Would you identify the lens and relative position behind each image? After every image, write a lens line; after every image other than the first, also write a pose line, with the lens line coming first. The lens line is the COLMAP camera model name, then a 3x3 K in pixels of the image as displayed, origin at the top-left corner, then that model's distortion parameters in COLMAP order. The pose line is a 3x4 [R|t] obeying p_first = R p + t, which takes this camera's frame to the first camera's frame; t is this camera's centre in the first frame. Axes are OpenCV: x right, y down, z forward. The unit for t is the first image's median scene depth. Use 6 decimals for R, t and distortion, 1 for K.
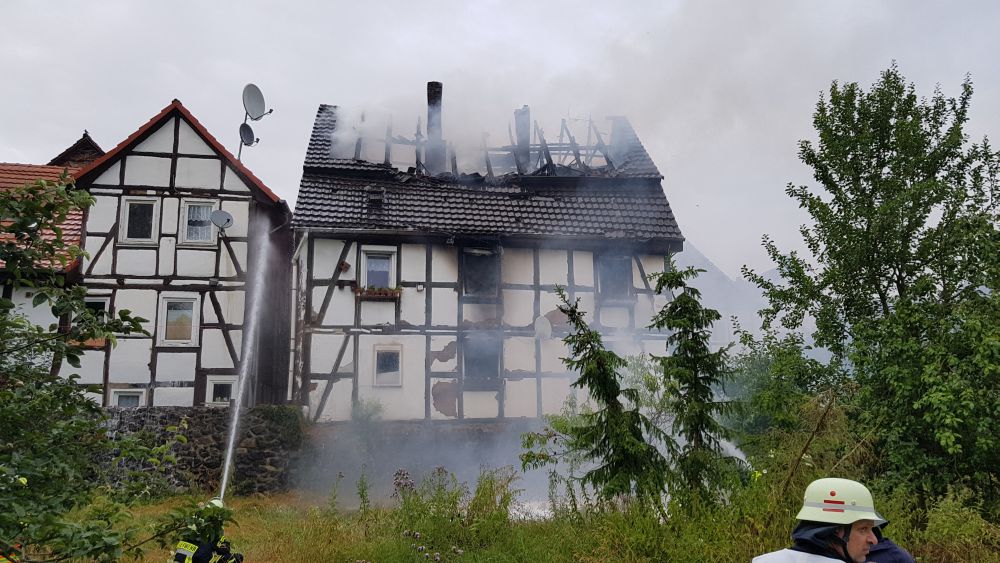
lens RADIAL K [[779.3, 0, 505.8], [0, 779.3, 302.3], [0, 0, 1]] dist [0.067146, -0.107635]
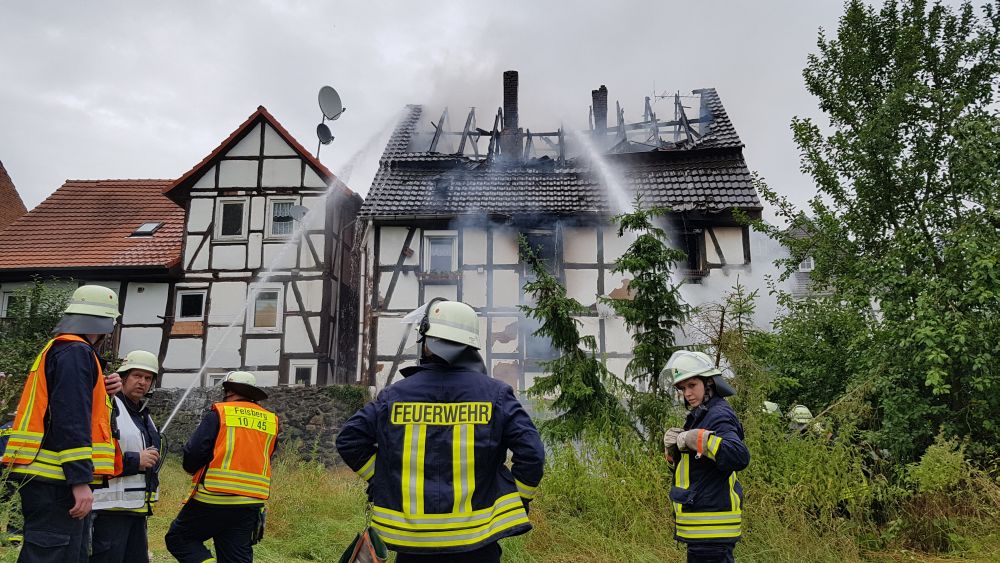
lens RADIAL K [[779.3, 0, 488.3], [0, 779.3, 295.9], [0, 0, 1]] dist [0.067146, -0.107635]
pose [[0.973710, -0.032559, -0.225451, 0.125478], [0.027595, 0.999303, -0.025136, 0.040451], [0.226112, 0.018254, 0.973930, 0.021240]]
